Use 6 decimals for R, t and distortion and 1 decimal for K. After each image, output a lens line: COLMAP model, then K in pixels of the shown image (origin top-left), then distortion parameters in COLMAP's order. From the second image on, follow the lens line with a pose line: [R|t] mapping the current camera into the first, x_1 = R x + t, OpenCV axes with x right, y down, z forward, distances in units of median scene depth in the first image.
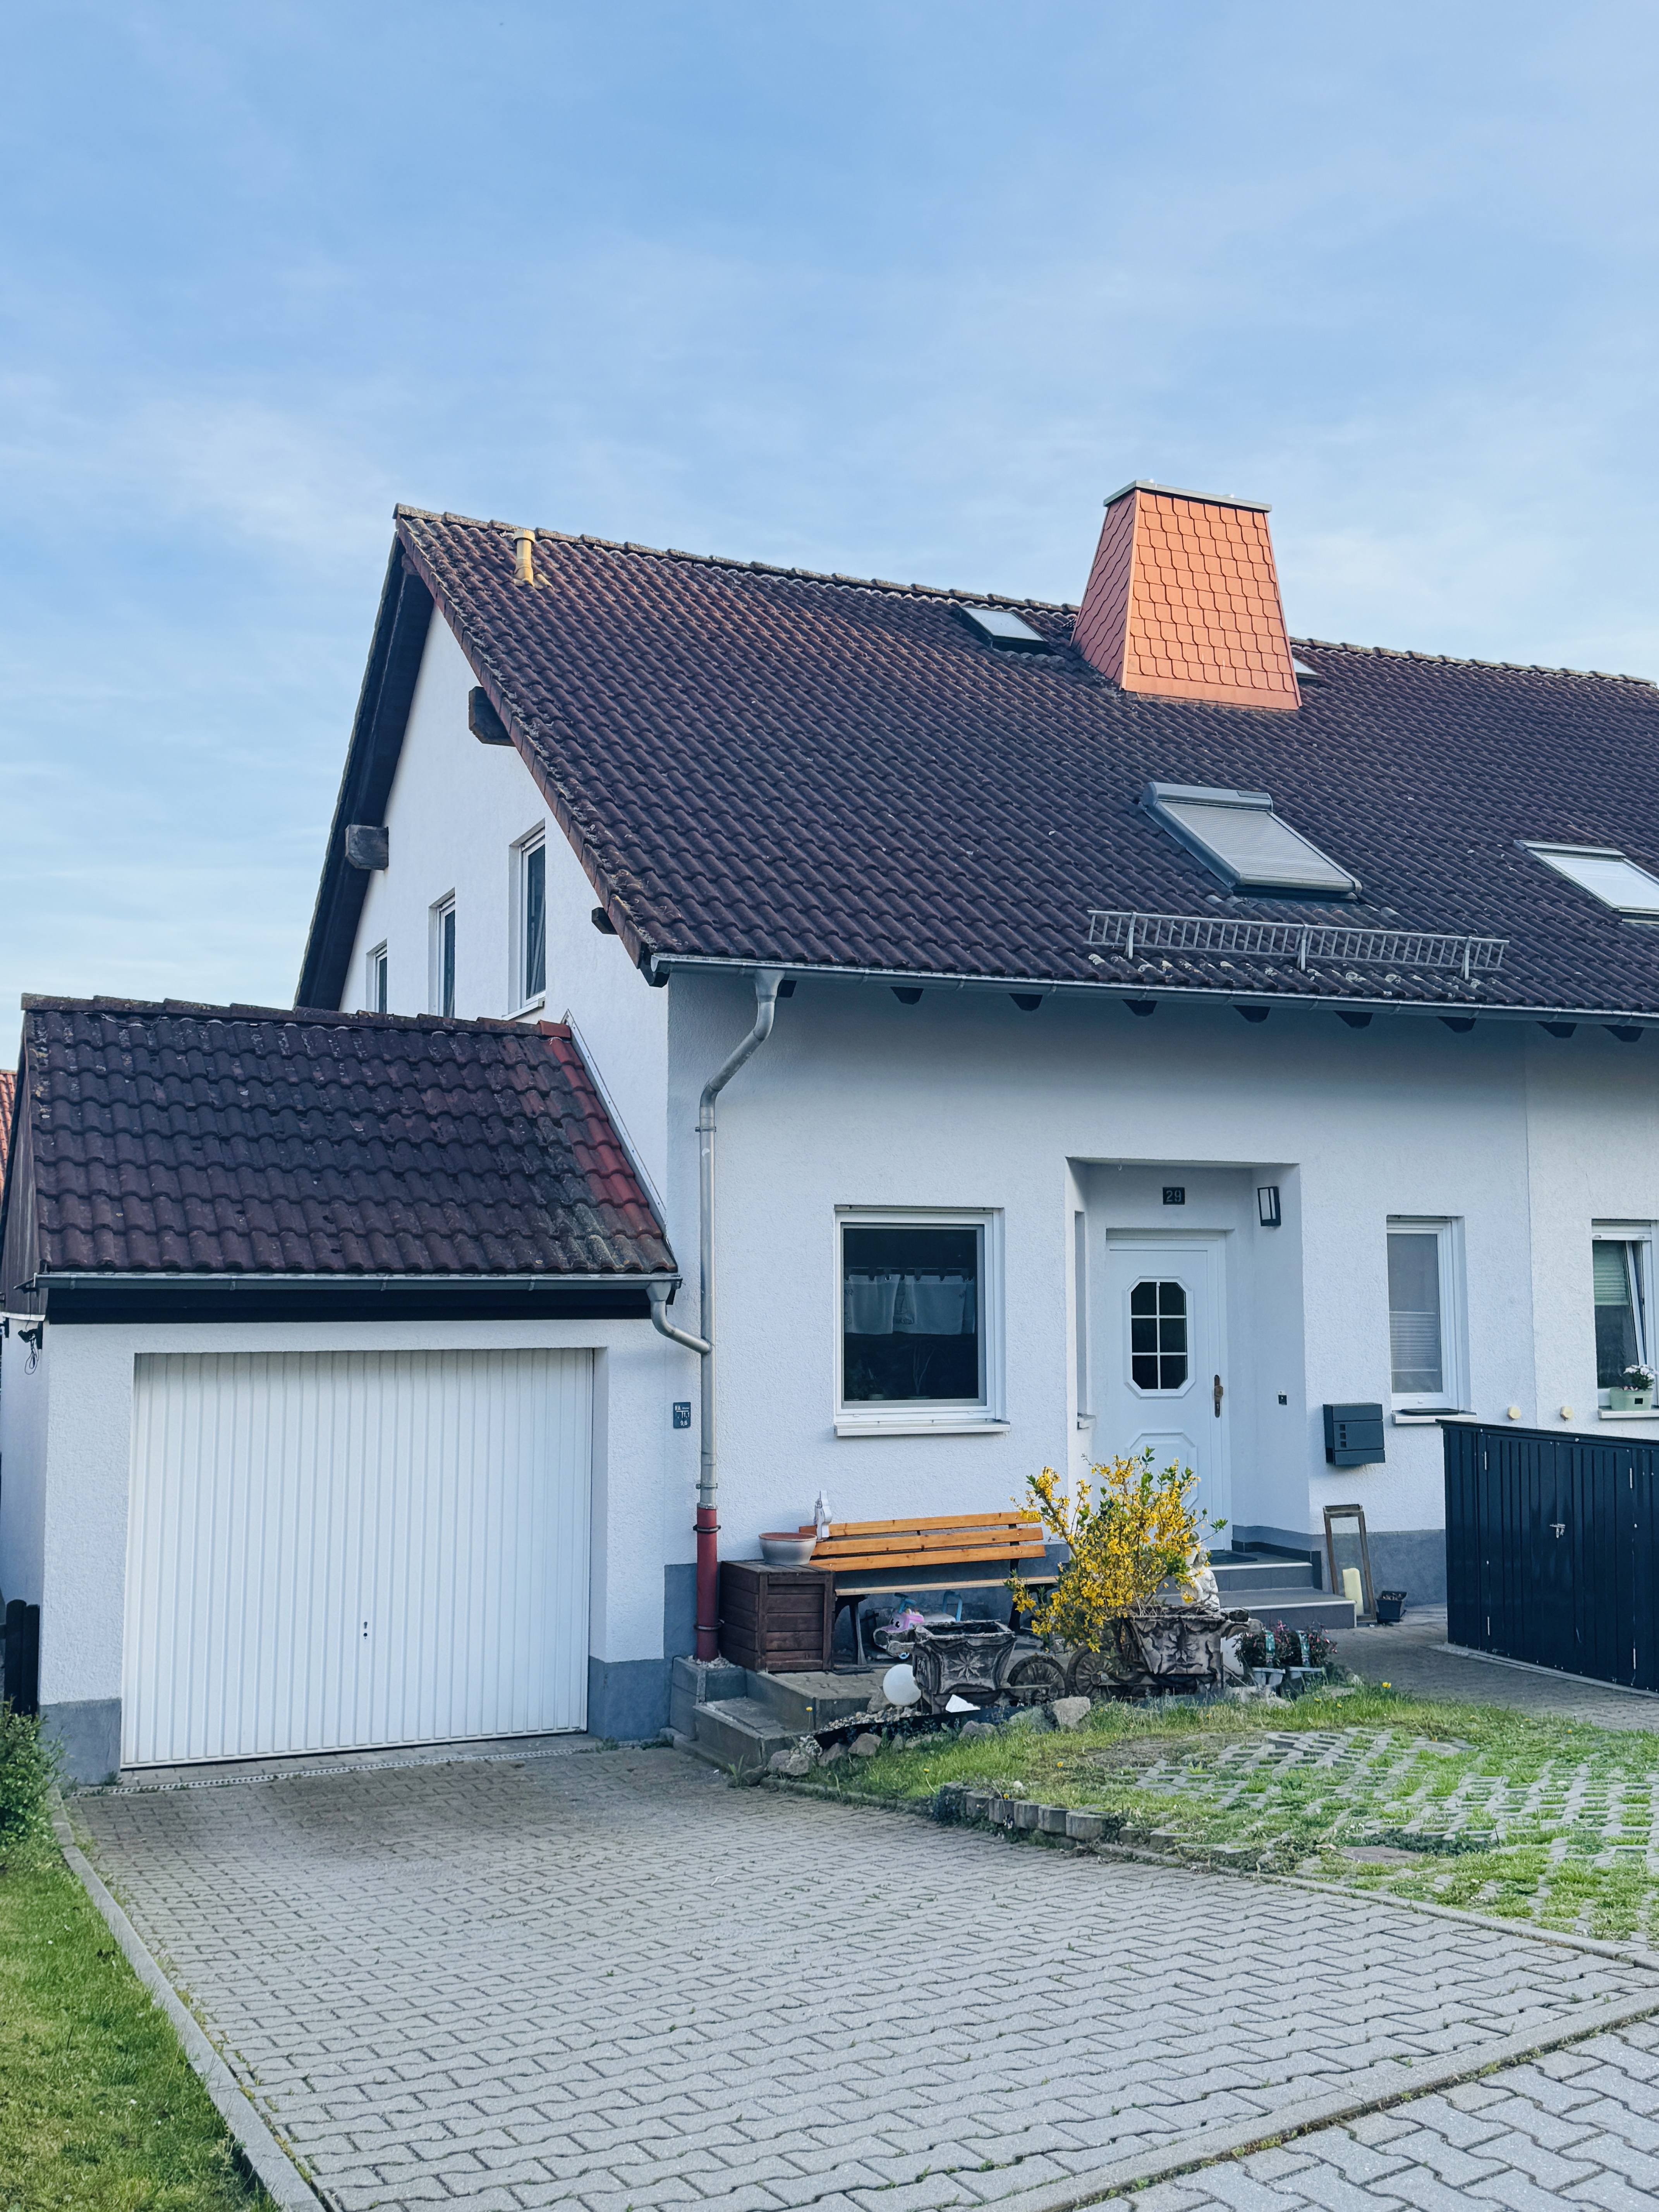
lens RADIAL K [[2154.1, 0, 829.5], [0, 2154.1, 1106.0], [0, 0, 1]] dist [0.110888, 0.000412]
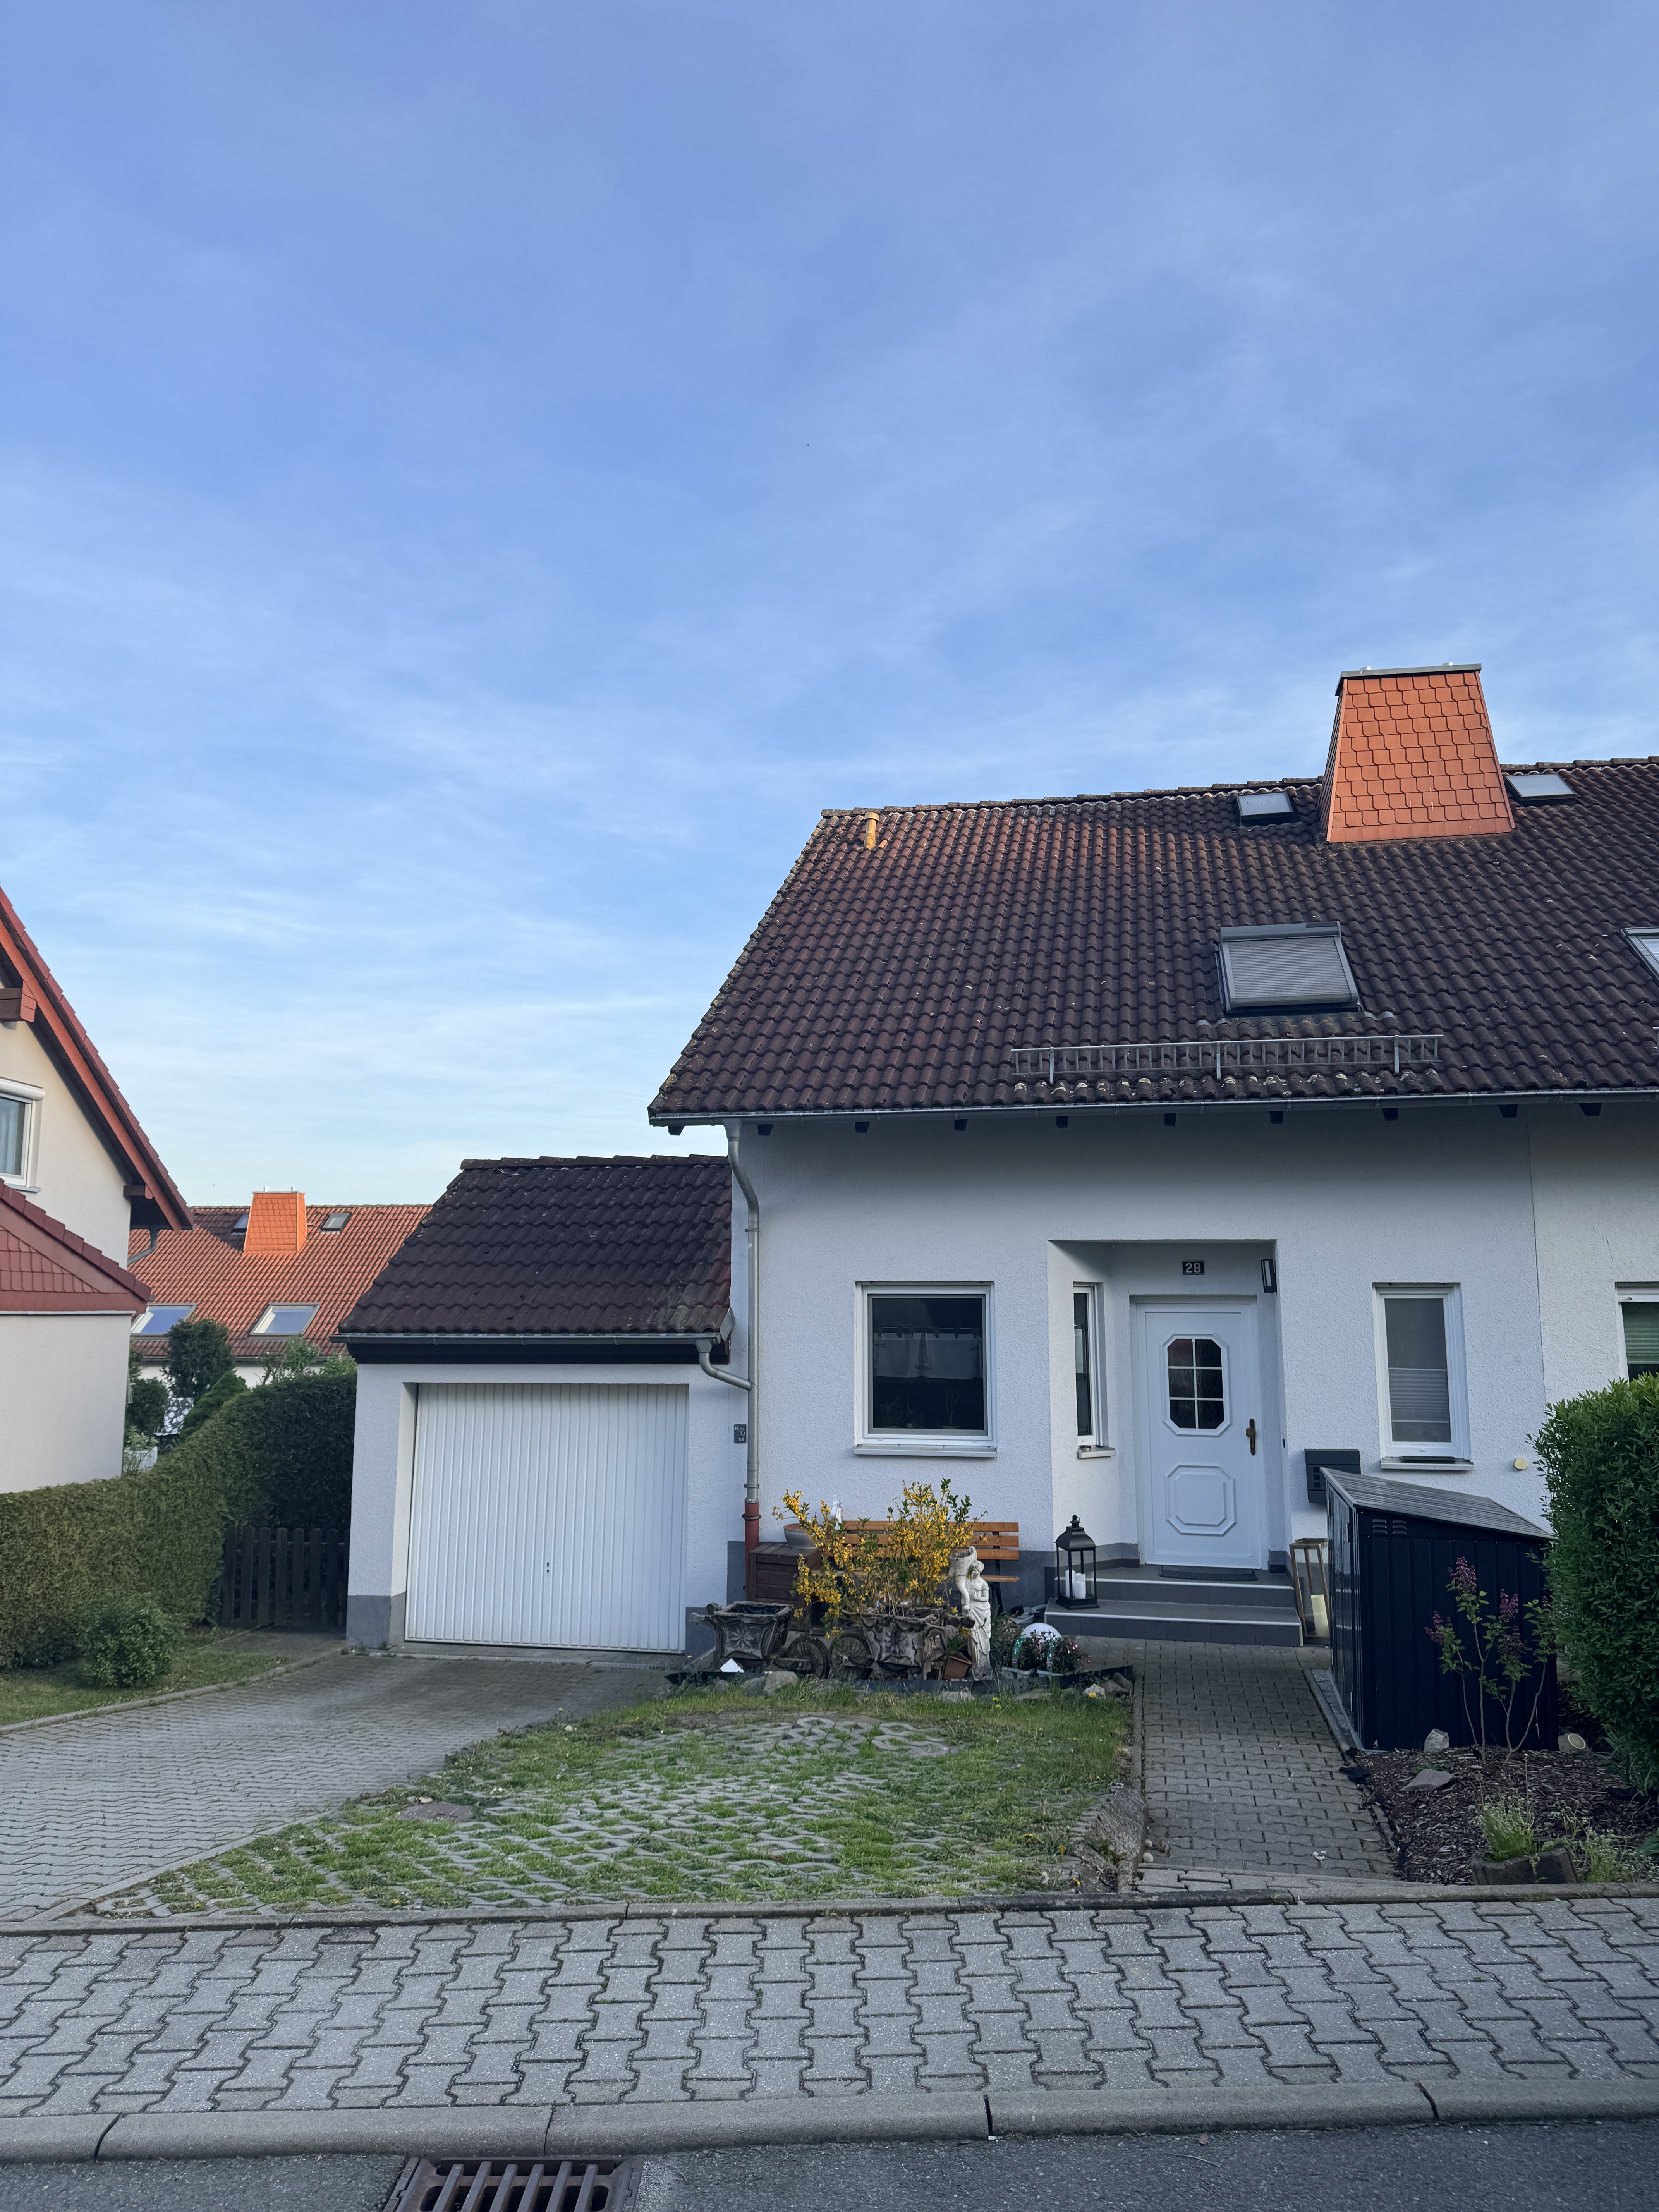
lens RADIAL K [[1511.1, 0, 806.9], [0, 1511.1, 1098.5], [0, 0, 1]] dist [0.183238, -0.394188]
pose [[0.830502, -0.077017, -0.551666, 0.491978], [0.047160, 0.996561, -0.068132, -0.005461], [0.555016, 0.030567, 0.831278, 0.170767]]
